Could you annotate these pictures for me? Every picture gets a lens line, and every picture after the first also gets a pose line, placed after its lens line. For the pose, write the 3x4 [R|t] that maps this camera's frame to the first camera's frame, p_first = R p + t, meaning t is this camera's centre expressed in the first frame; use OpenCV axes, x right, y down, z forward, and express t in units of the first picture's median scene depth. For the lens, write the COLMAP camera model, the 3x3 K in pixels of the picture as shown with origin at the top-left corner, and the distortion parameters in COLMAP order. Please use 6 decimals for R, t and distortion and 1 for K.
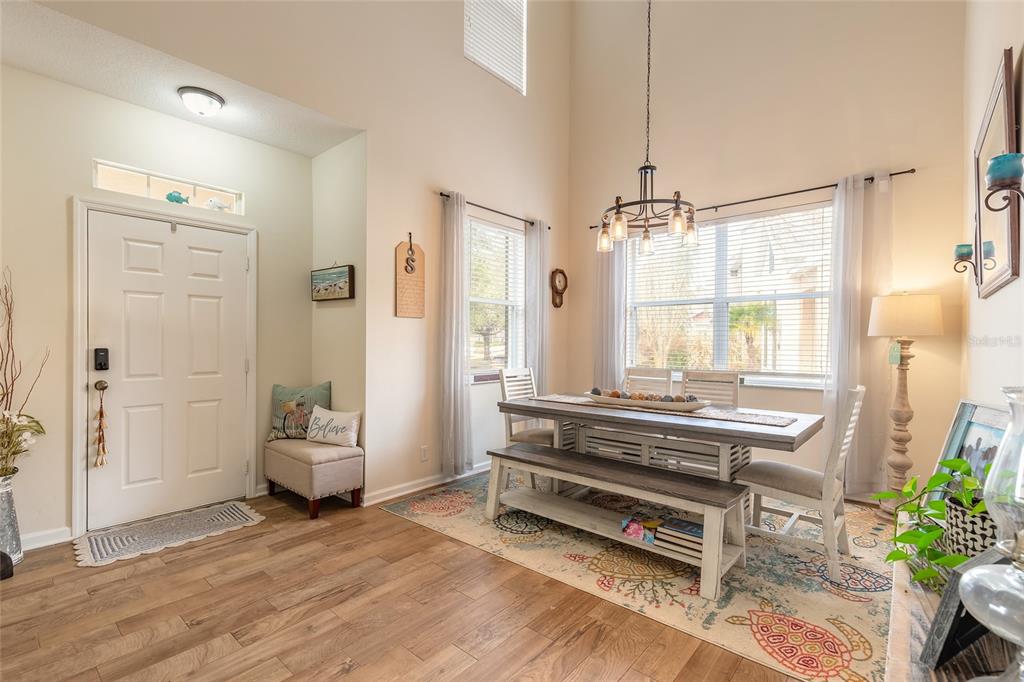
lens RADIAL K [[462.8, 0, 510.9], [0, 462.8, 344.6], [0, 0, 1]] dist [0.006017, -0.000149]
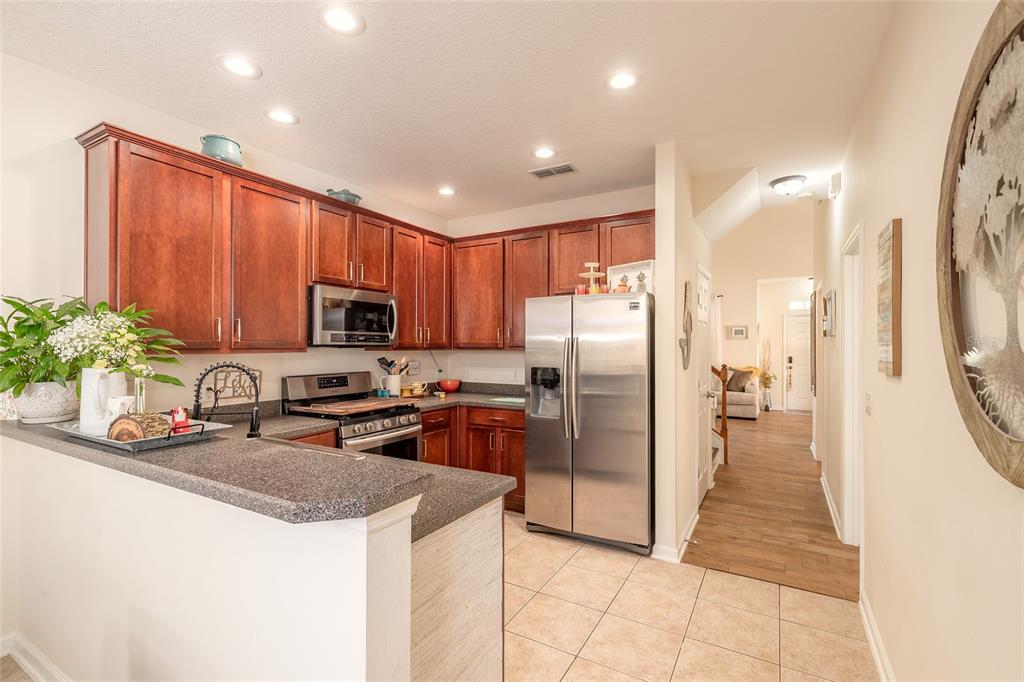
lens RADIAL K [[462.8, 0, 510.9], [0, 462.8, 344.6], [0, 0, 1]] dist [0.006017, -0.000149]
pose [[0.190962, -0.011770, -0.981527, 2.107208], [-0.007619, 0.999880, -0.013472, -0.019620], [0.981568, 0.010051, 0.190849, -1.695930]]
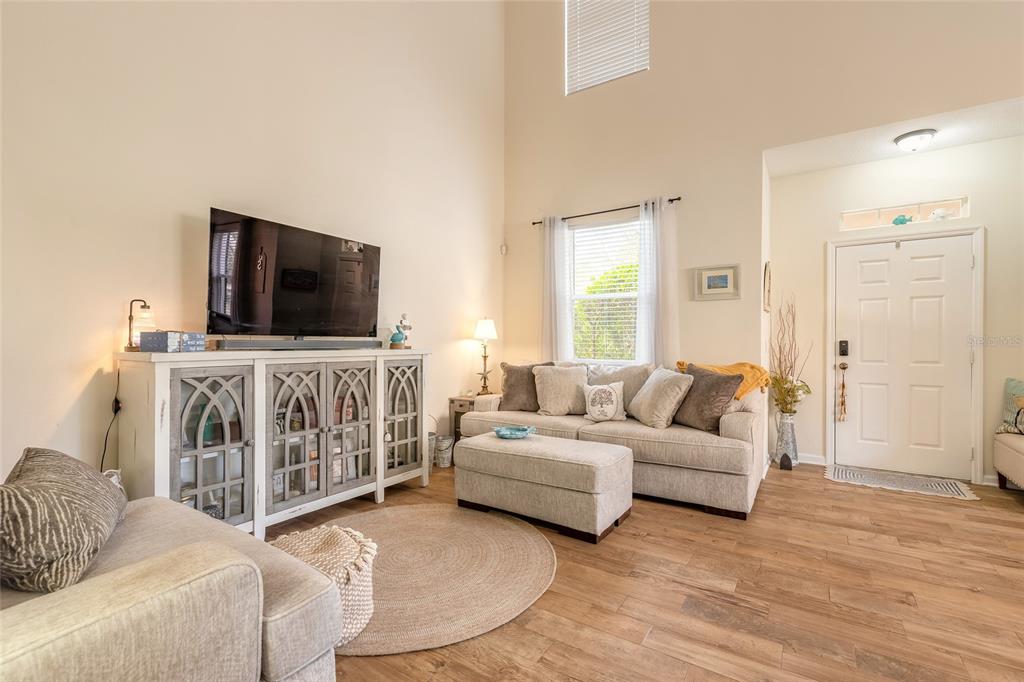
lens RADIAL K [[462.8, 0, 510.9], [0, 462.8, 344.6], [0, 0, 1]] dist [0.006017, -0.000149]
pose [[0.136010, -0.006522, -0.990686, 0.419846], [-0.008849, 0.999930, -0.007798, 0.040998], [0.990668, 0.009827, 0.135943, -0.230983]]
